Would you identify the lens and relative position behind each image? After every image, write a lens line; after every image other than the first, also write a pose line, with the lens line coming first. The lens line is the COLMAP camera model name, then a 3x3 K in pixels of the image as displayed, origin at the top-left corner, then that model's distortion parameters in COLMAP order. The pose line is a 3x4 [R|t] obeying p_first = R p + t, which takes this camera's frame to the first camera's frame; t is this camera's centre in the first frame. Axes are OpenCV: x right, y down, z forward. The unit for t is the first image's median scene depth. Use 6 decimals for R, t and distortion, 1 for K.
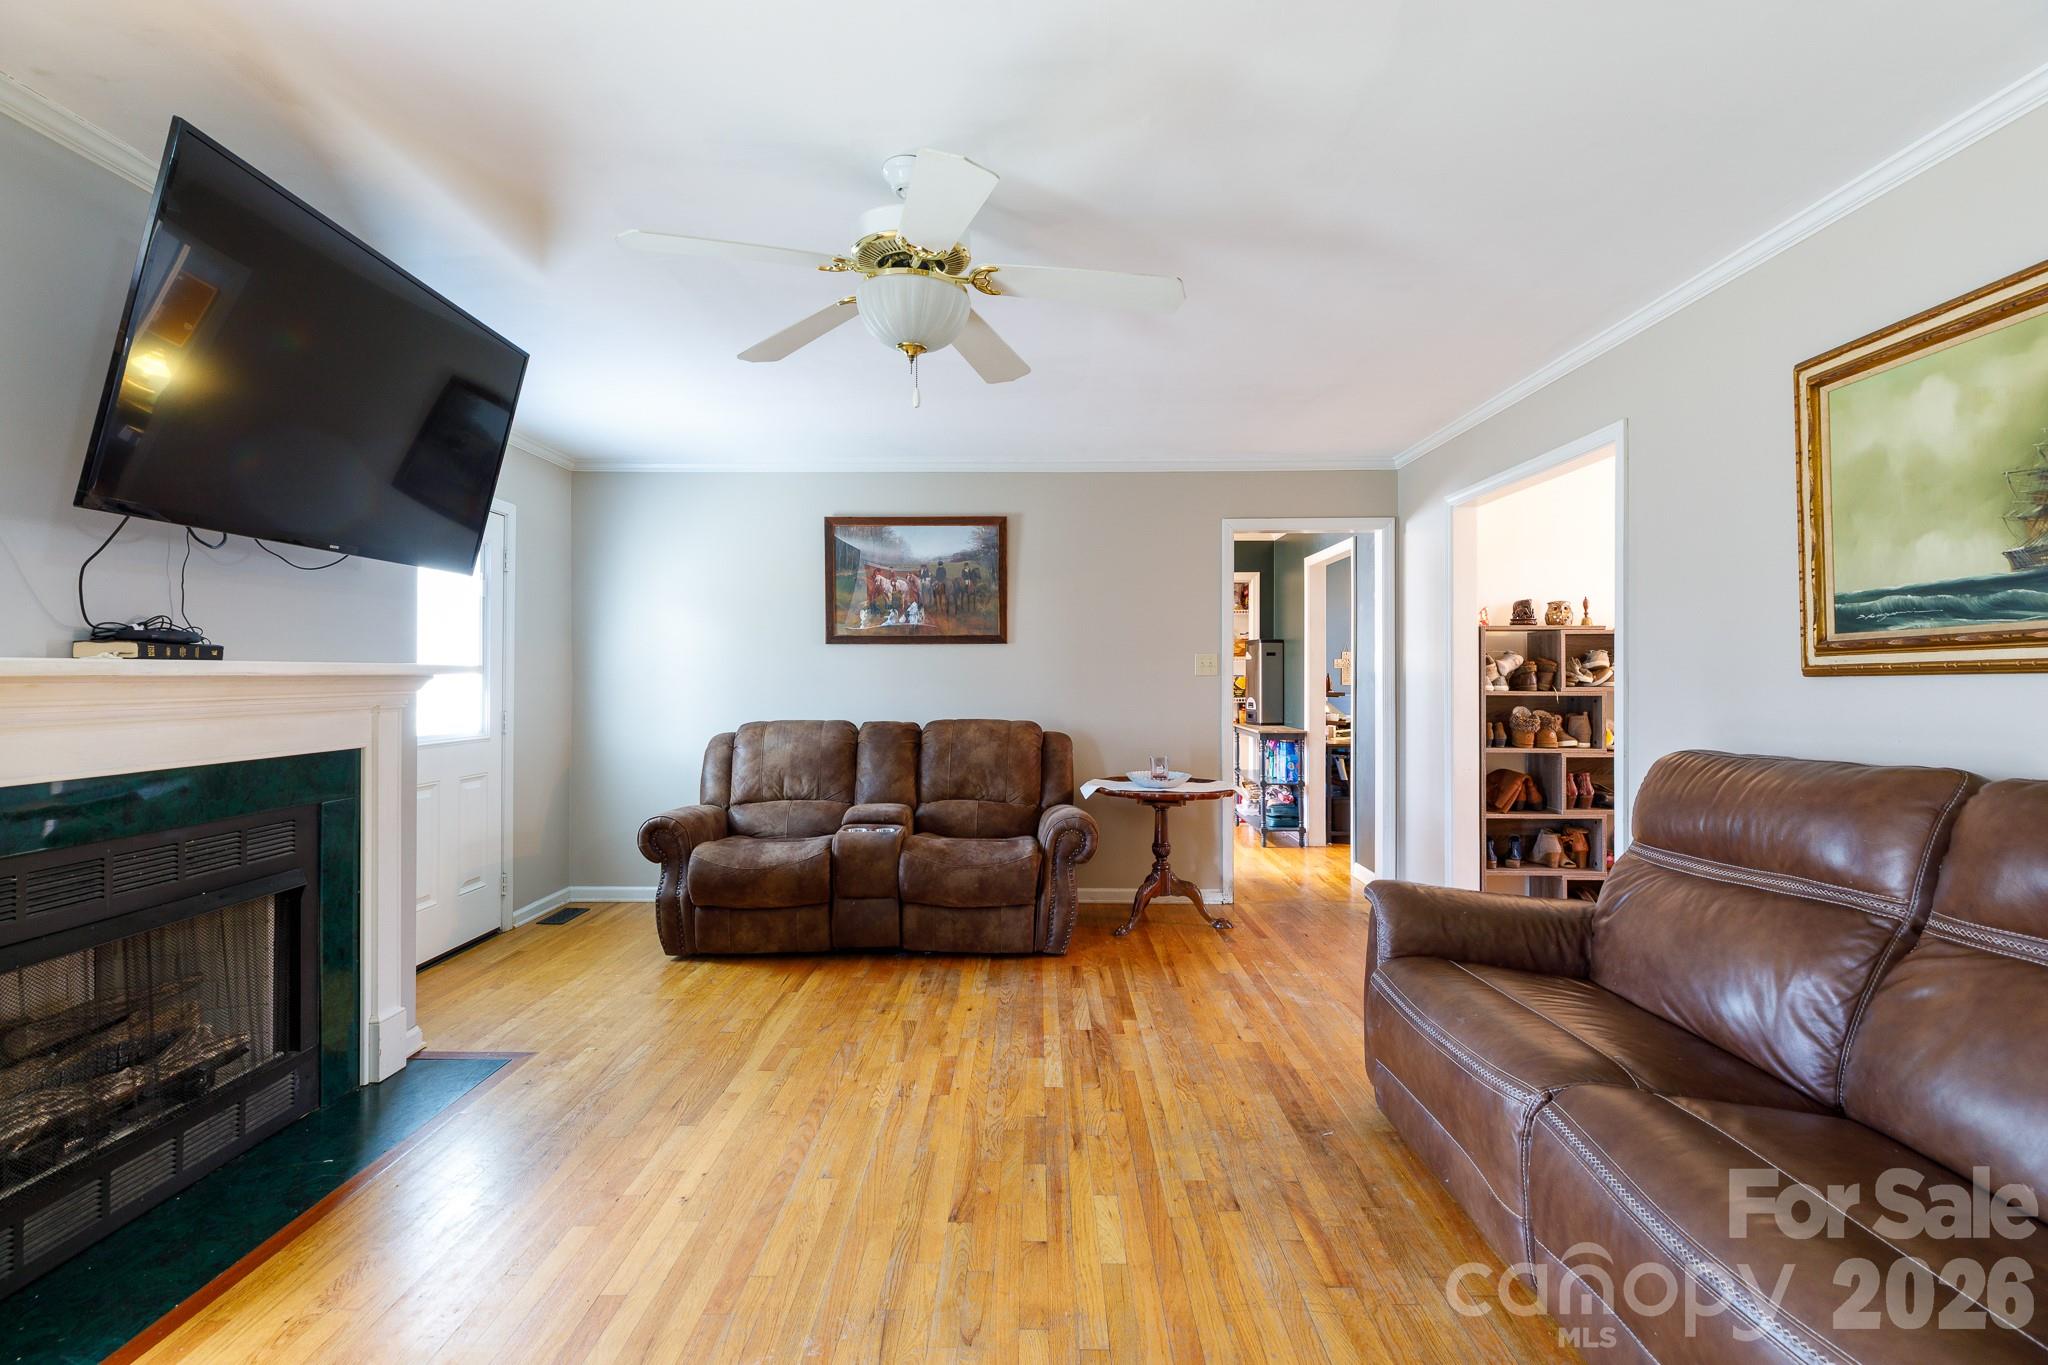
lens RADIAL K [[919.3, 0, 1020.1], [0, 919.3, 674.8], [0, 0, 1]] dist [0.000654, 0.002326]
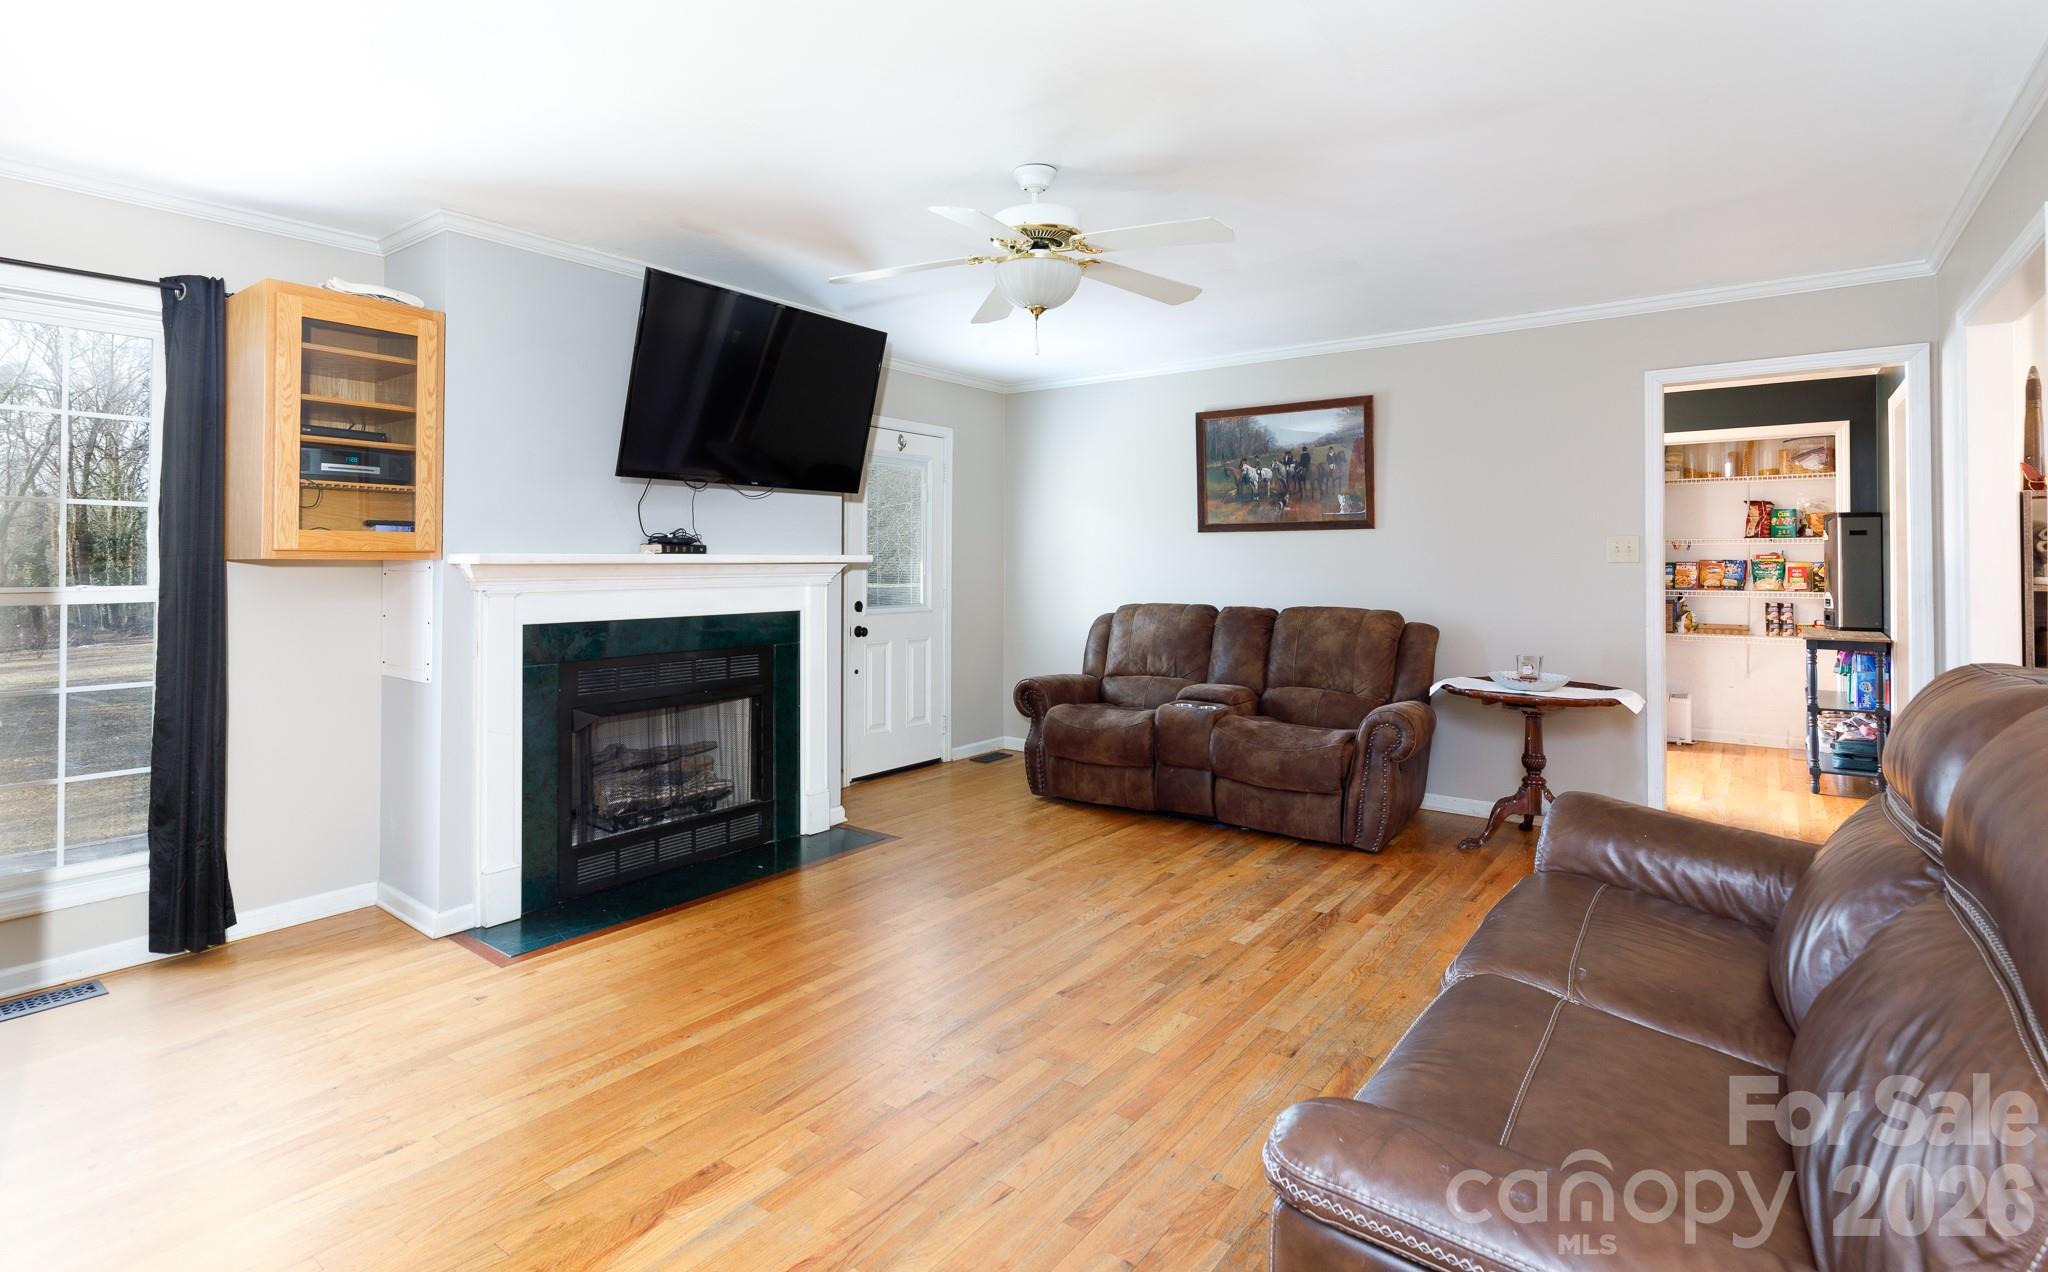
lens RADIAL K [[990.3, 0, 967.7], [0, 990.3, 558.2], [0, 0, 1]] dist [-0.002735, -0.000483]
pose [[0.792084, -0.001721, -0.610409, 0.335688], [0.000551, 0.999998, -0.002105, -0.001950], [0.610411, 0.001331, 0.792084, -0.080614]]
